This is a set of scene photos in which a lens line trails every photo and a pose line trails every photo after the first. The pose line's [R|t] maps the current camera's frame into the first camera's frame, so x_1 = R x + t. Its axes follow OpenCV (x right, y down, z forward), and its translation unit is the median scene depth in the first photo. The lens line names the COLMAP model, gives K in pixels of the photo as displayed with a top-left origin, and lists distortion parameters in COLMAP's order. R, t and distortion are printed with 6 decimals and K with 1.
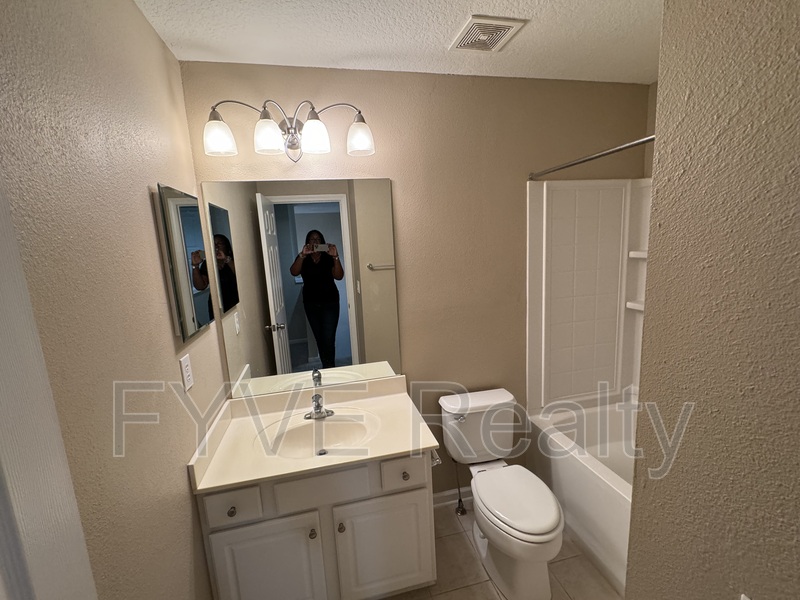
lens RADIAL K [[357.0, 0, 400.0], [0, 357.0, 300.0], [0, 0, 1]] dist [0.017965, 0.000009]
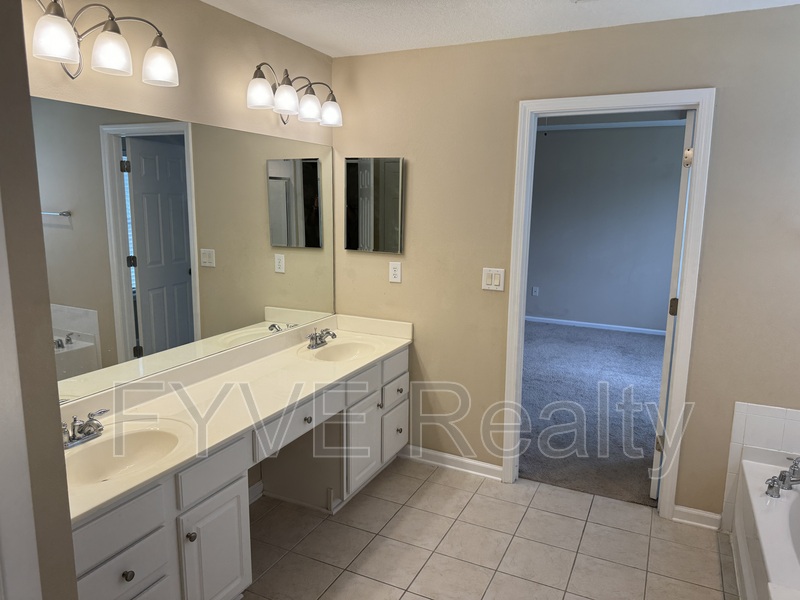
lens RADIAL K [[563.9, 0, 407.1], [0, 563.9, 299.1], [0, 0, 1]] dist [0.071714, -0.084018]
pose [[0.622649, -0.084342, 0.777942, -1.145857], [0.084244, 0.995621, 0.040515, 0.100381], [-0.777953, 0.040310, 0.627028, -0.306319]]
